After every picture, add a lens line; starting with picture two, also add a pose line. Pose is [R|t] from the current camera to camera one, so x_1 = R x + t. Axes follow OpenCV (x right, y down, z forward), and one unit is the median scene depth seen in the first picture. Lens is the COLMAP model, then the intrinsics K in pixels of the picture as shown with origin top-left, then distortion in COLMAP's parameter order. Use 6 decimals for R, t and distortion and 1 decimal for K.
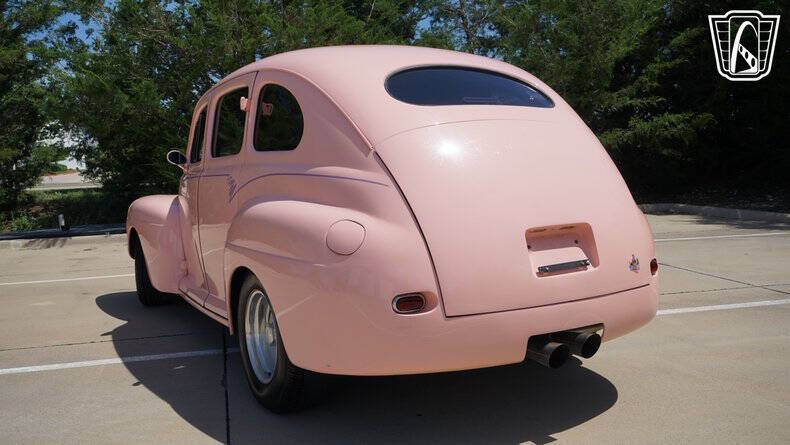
lens RADIAL K [[696.7, 0, 392.2], [0, 696.7, 218.9], [0, 0, 1]] dist [0.029644, -0.029869]
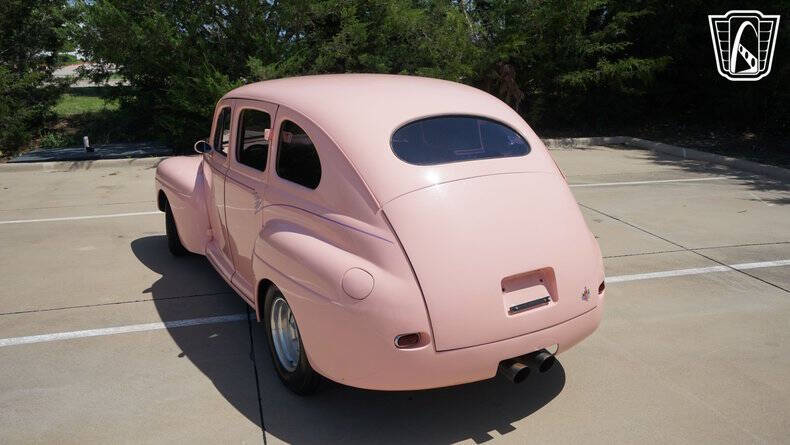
lens RADIAL K [[624.1, 0, 398.3], [0, 624.1, 228.1], [0, 0, 1]] dist [-0.008182, 0.003349]
pose [[0.999203, 0.021563, 0.033603, -0.021231], [-0.027071, 0.984516, 0.173192, -0.165659], [-0.029348, -0.173964, 0.984315, -0.050079]]
